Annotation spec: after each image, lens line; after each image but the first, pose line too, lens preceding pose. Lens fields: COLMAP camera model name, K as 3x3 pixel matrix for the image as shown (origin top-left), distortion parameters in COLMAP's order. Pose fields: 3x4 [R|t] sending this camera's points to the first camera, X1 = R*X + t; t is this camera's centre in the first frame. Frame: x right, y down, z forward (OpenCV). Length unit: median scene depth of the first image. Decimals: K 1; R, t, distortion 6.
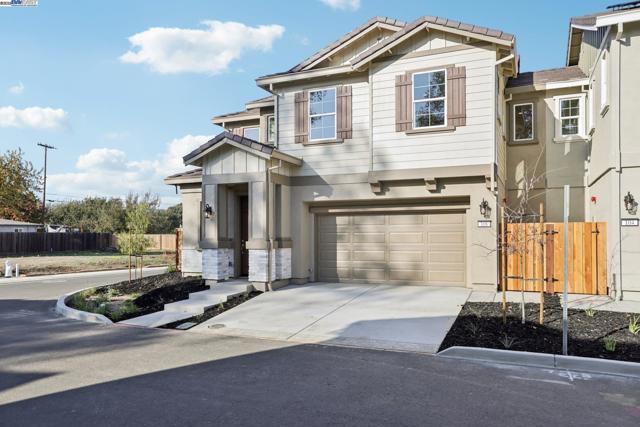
lens RADIAL K [[480.3, 0, 311.1], [0, 480.3, 230.8], [0, 0, 1]] dist [0.008899, 0.024426]
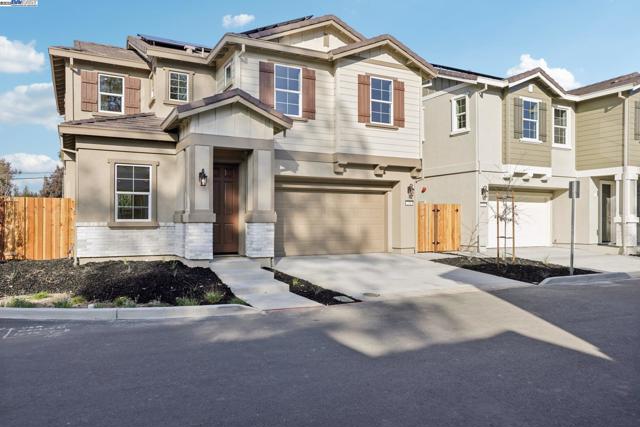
lens RADIAL K [[480.3, 0, 319.5], [0, 480.3, 215.5], [0, 0, 1]] dist [0.008899, 0.024426]
pose [[0.615270, 0.012693, 0.788215, -0.785798], [-0.010660, 0.999913, -0.007781, 0.031259], [-0.788245, -0.003615, 0.615351, 0.346808]]
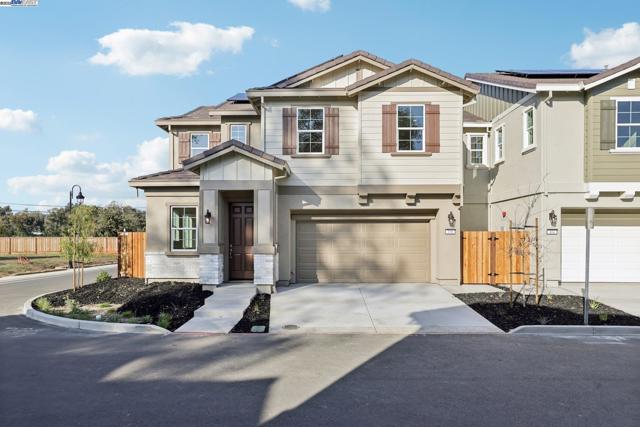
lens RADIAL K [[455.7, 0, 313.8], [0, 455.7, 237.6], [0, 0, 1]] dist [-0.007562, 0.026862]
pose [[0.920419, 0.001406, 0.390931, -0.404238], [-0.004844, 0.999958, 0.007809, -0.005795], [-0.390904, -0.009081, 0.920387, 0.038956]]
